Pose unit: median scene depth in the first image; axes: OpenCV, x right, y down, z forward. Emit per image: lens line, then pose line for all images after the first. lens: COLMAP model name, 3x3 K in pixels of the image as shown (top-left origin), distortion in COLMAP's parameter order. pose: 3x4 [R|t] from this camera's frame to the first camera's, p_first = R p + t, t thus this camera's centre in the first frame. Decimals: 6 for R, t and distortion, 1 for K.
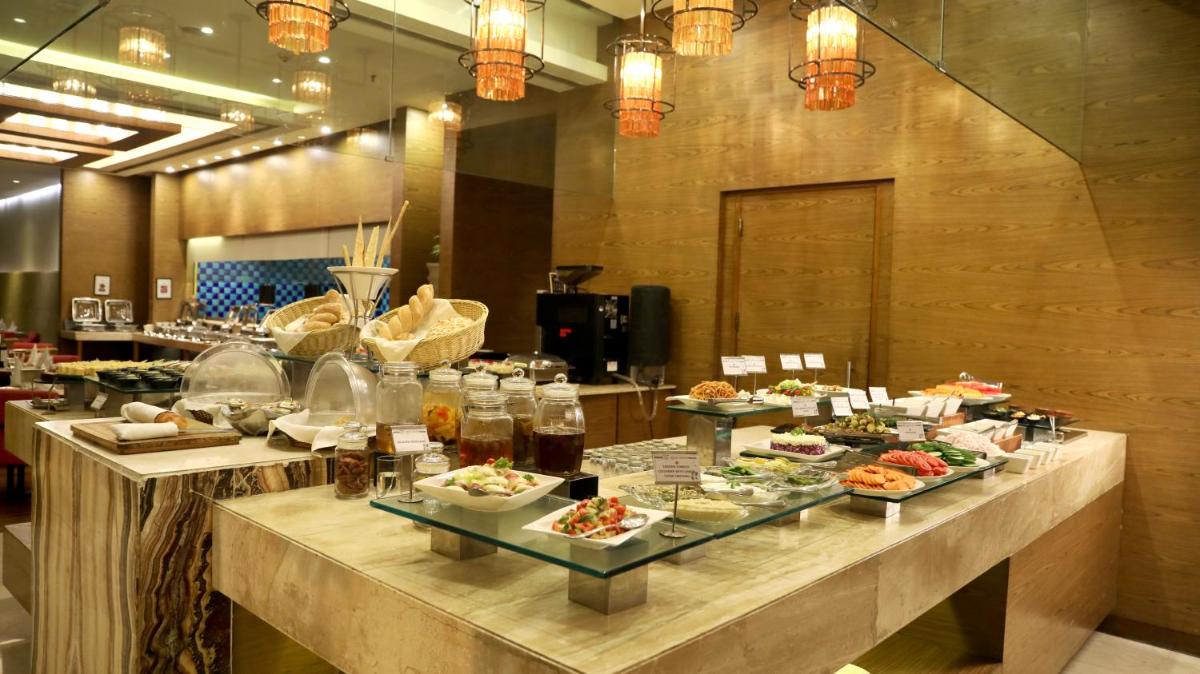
lens RADIAL K [[821.0, 0, 600.0], [0, 821.0, 337.0], [0, 0, 1]] dist [-0.113701, 0.097400]
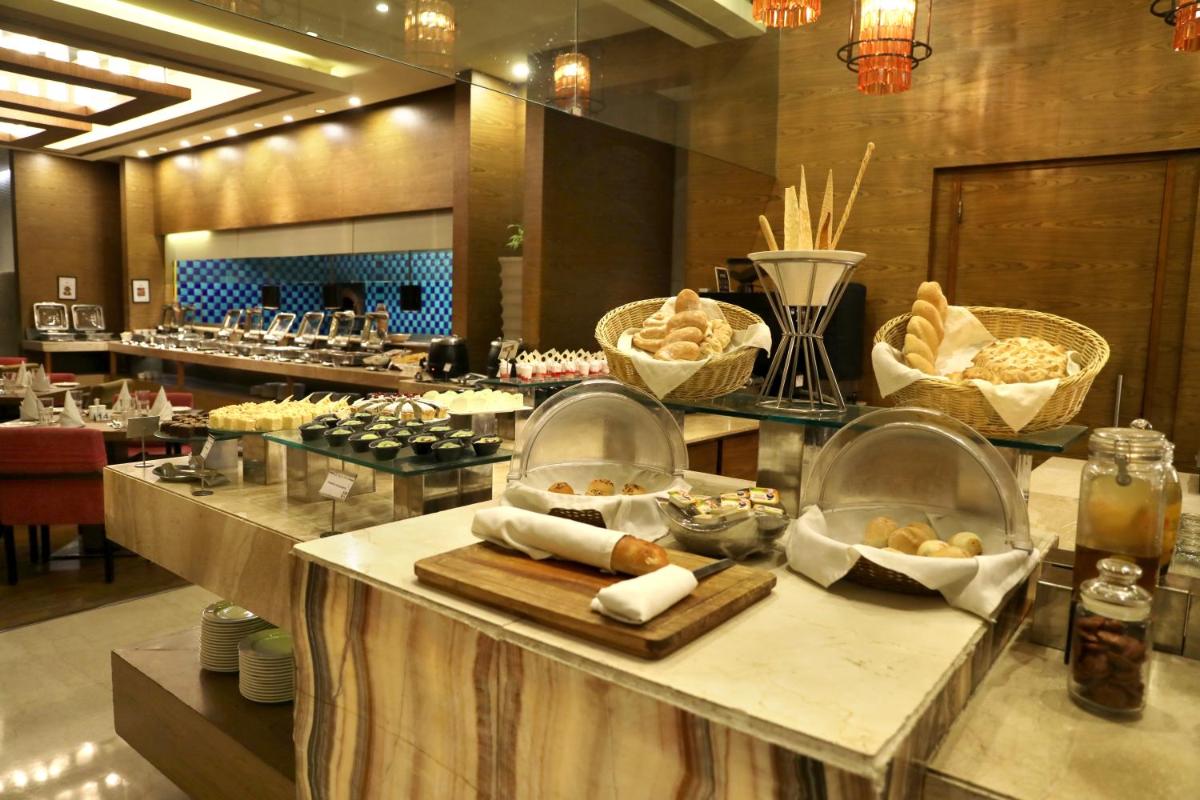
lens RADIAL K [[802.5, 0, 600.0], [0, 802.5, 400.0], [0, 0, 1]] dist [-0.103252, 0.076649]
pose [[0.996813, -0.017929, 0.077736, -0.255974], [0.011491, 0.996525, 0.082493, -0.014075], [-0.078945, -0.081337, 0.993555, 0.220450]]
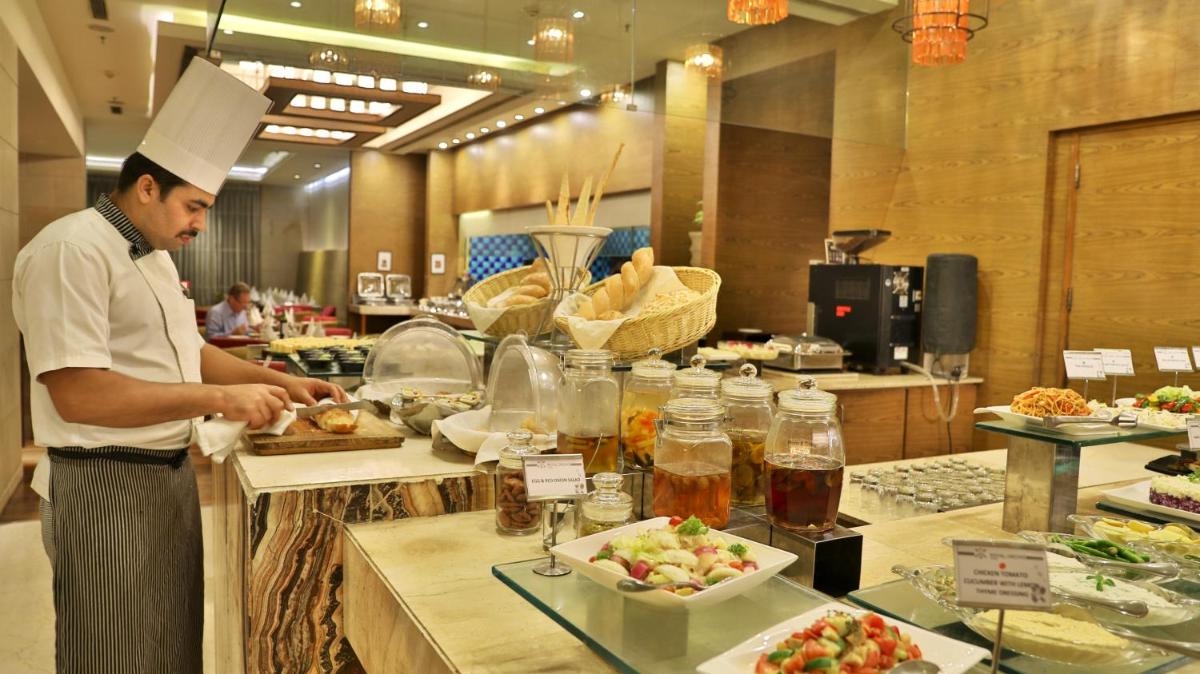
lens RADIAL K [[853.8, 0, 600.0], [0, 853.8, 337.0], [0, 0, 1]] dist [-0.118175, 0.097866]
pose [[0.944842, 0.018816, -0.326984, 0.005949], [-0.010039, 0.999543, 0.028508, -0.001296], [0.327371, -0.023652, 0.944600, 0.114955]]
